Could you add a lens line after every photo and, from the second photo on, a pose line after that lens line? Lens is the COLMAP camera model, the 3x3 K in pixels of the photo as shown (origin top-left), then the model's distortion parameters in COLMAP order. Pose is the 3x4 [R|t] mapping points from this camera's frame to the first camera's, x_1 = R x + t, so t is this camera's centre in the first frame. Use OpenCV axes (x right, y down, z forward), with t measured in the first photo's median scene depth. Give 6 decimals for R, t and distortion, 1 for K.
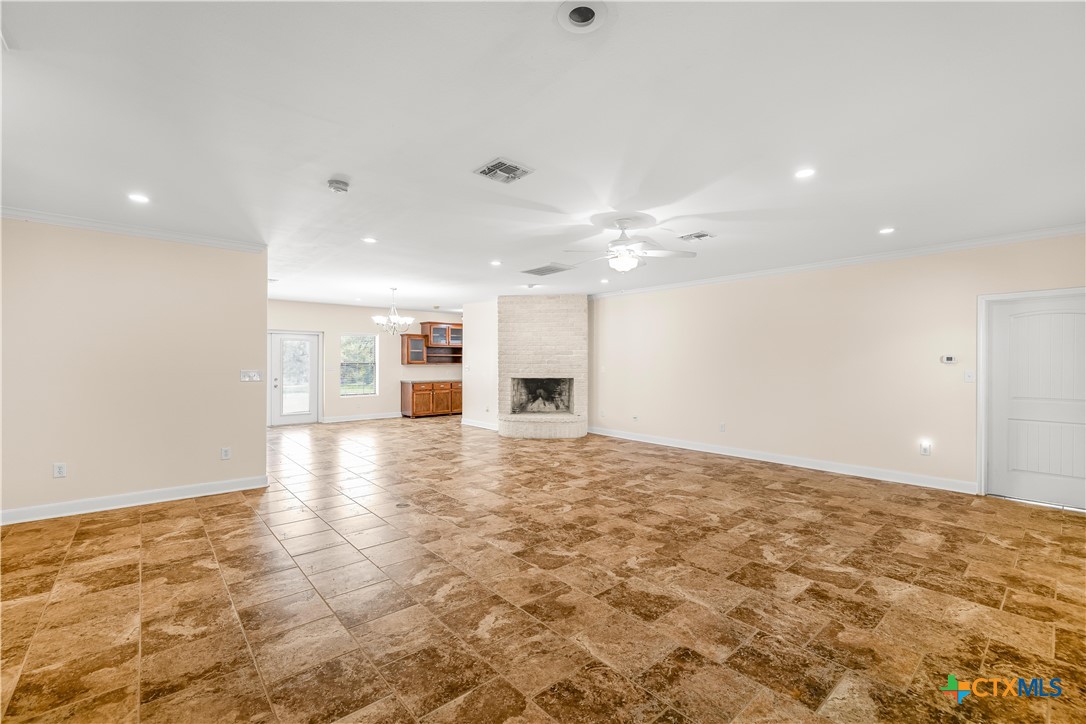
lens RADIAL K [[461.0, 0, 547.4], [0, 461.0, 362.3], [0, 0, 1]] dist [0.001074, -0.000425]
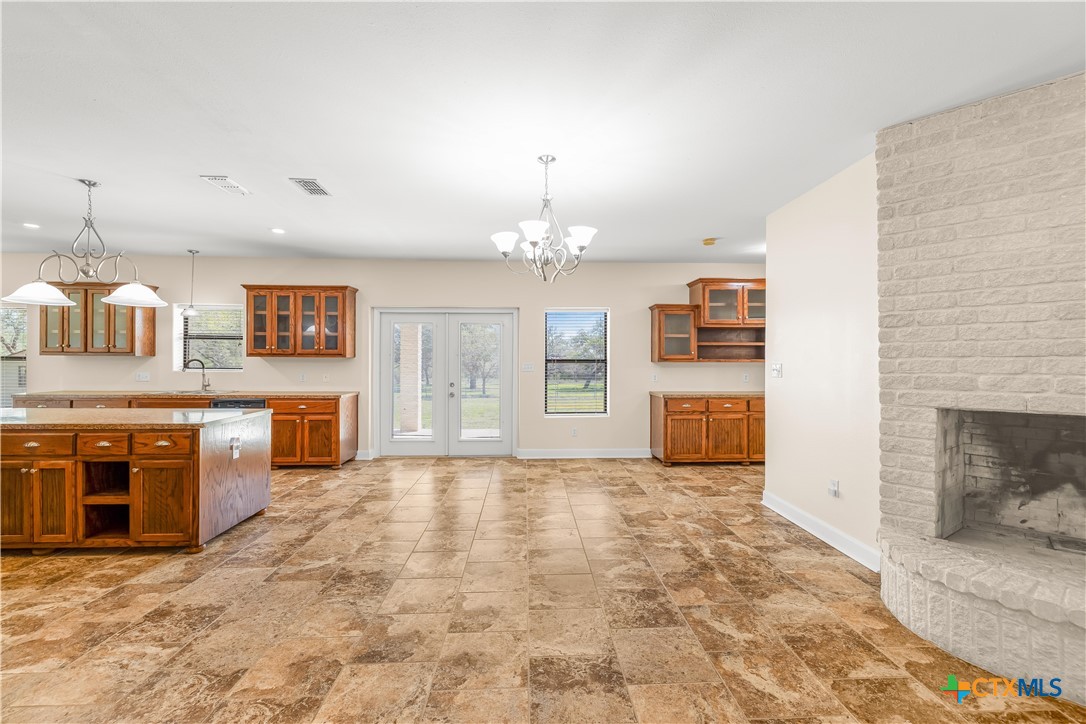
lens RADIAL K [[465.4, 0, 547.5], [0, 465.4, 359.5], [0, 0, 1]] dist [0.001292, 0.000041]
pose [[0.782451, -0.003106, -0.622704, -0.203147], [0.000496, 0.999990, -0.004365, 0.013171], [0.622712, 0.003106, 0.782445, 1.465582]]
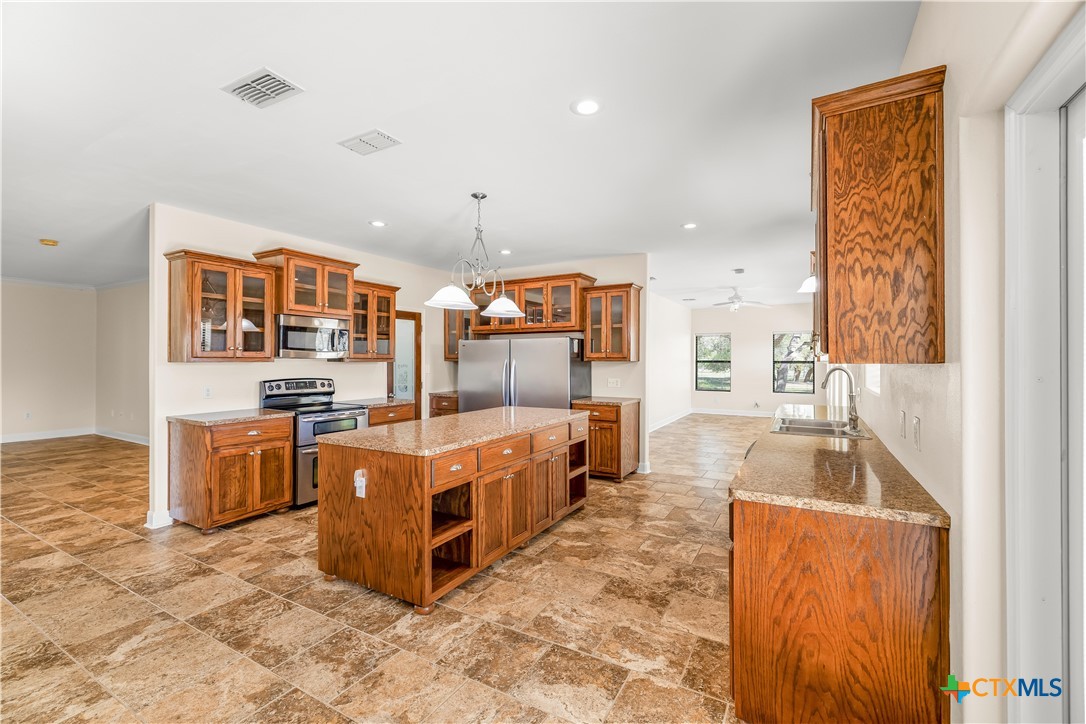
lens RADIAL K [[465.4, 0, 547.5], [0, 465.4, 359.5], [0, 0, 1]] dist [0.001292, 0.000041]
pose [[-0.945288, -0.007527, -0.326150, -1.316437], [-0.006668, 0.999971, -0.003752, -0.001945], [0.326168, -0.001372, -0.945311, 2.575719]]
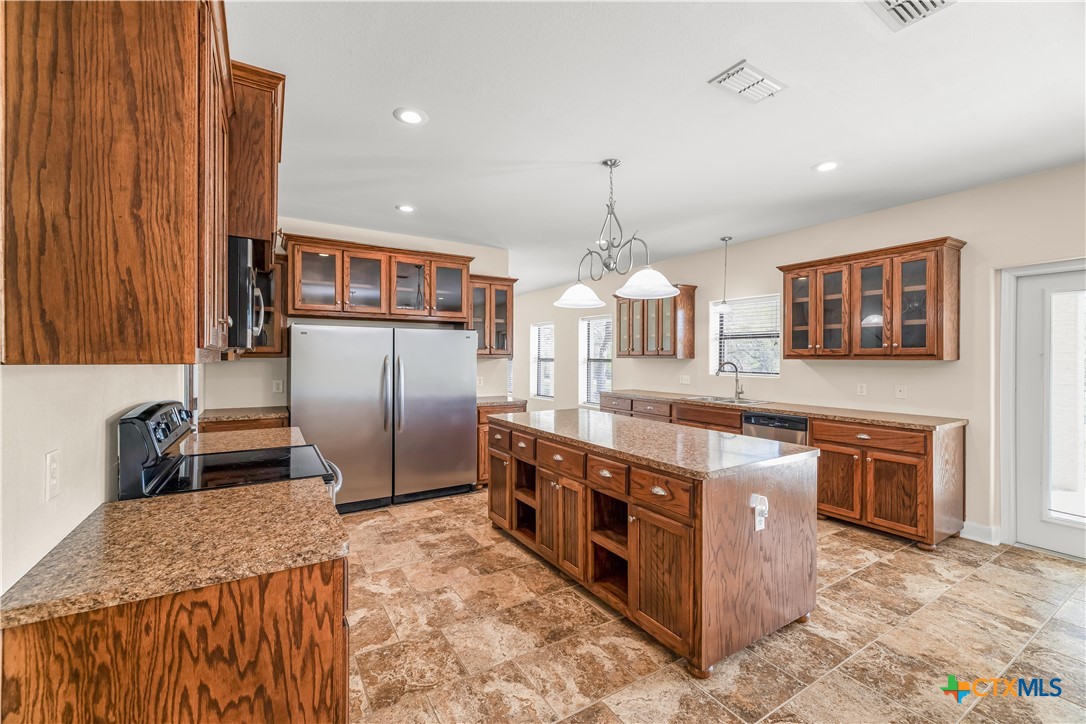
lens RADIAL K [[455.2, 0, 547.4], [0, 455.2, 359.0], [0, 0, 1]] dist [0.001278, -0.000004]
pose [[-0.163023, -0.003697, -0.986615, -0.689746], [-0.003881, 0.999988, -0.003106, 0.002124], [0.986615, 0.003323, -0.163036, 1.643777]]
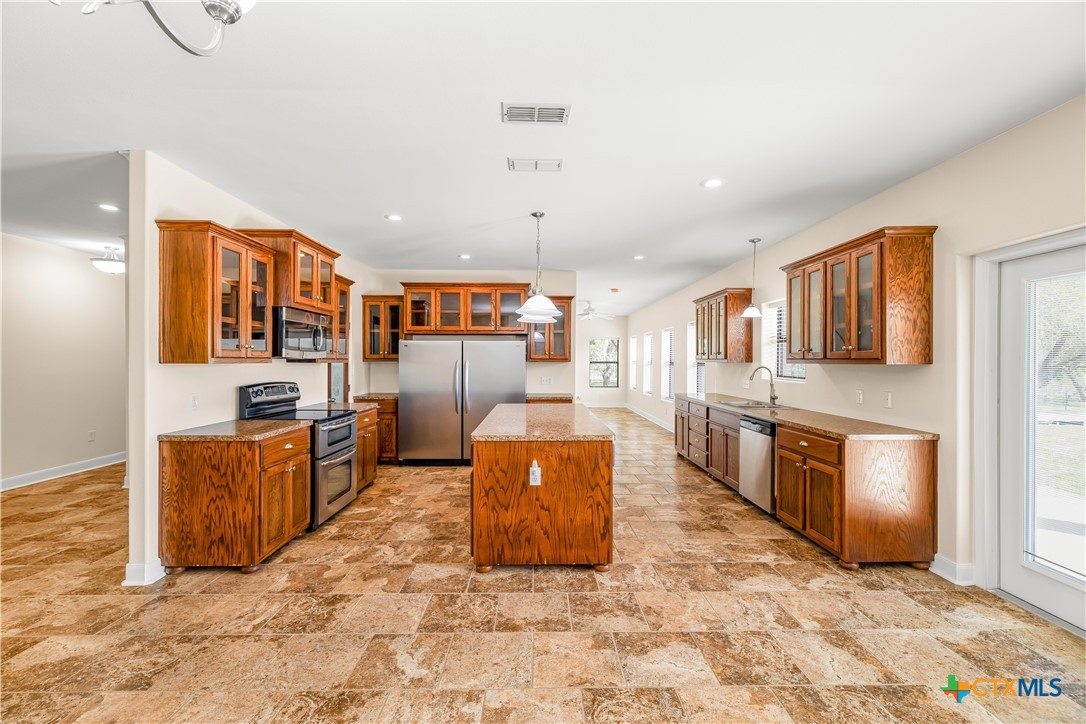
lens RADIAL K [[461.0, 0, 547.4], [0, 461.0, 362.3], [0, 0, 1]] dist [0.001074, -0.000425]
pose [[-0.646245, -0.005680, -0.763109, -0.695329], [-0.006693, 0.999976, -0.001775, 0.000326], [0.763101, 0.003961, -0.646268, 2.329675]]
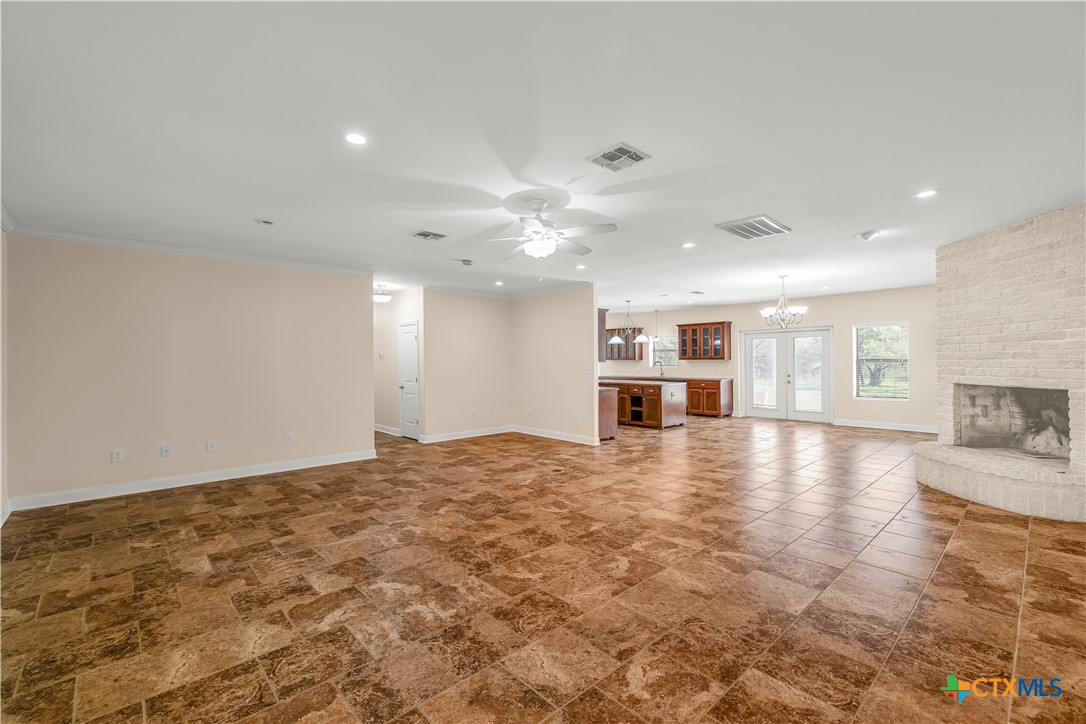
lens RADIAL K [[465.4, 0, 547.5], [0, 465.4, 359.5], [0, 0, 1]] dist [0.001292, 0.000041]
pose [[0.030395, -0.006378, -0.999518, 1.155397], [0.009848, 0.999933, -0.006081, 0.003904], [0.999489, -0.009659, 0.030455, 1.075272]]
